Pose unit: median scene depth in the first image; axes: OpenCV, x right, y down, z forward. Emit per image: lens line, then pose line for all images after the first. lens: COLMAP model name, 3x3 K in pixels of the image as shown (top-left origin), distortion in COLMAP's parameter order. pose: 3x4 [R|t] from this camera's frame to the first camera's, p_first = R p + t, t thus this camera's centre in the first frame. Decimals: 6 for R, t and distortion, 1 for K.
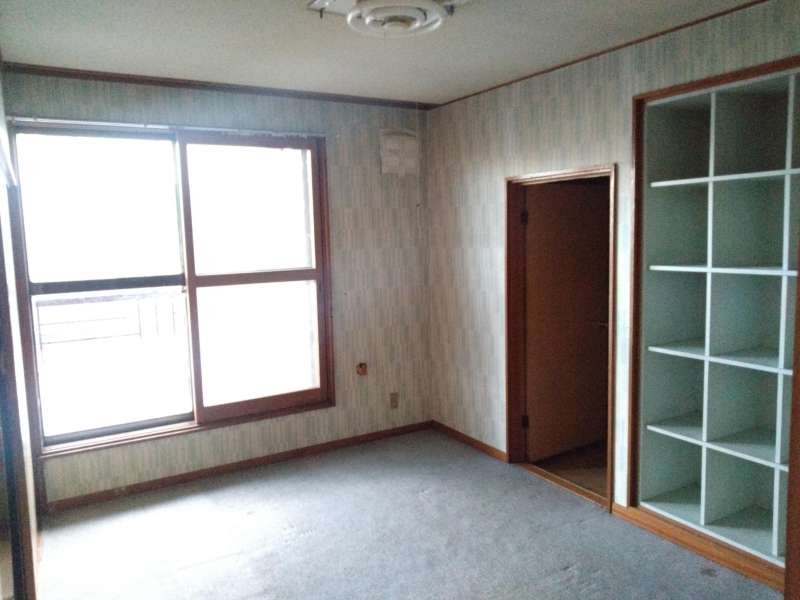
lens RADIAL K [[618.3, 0, 400.8], [0, 618.3, 300.6], [0, 0, 1]] dist [0.025414, -0.047847]
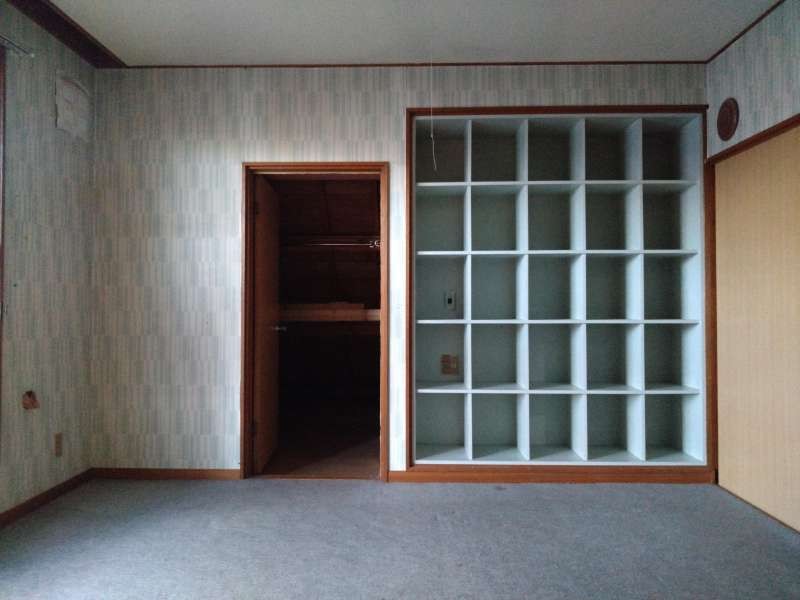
lens RADIAL K [[618.3, 0, 394.6], [0, 618.3, 299.6], [0, 0, 1]] dist [0.025414, -0.047847]
pose [[0.528635, 0.033869, 0.848173, -0.498152], [0.083001, 0.992353, -0.091358, 0.112431], [-0.844782, 0.118694, 0.521781, 0.343174]]
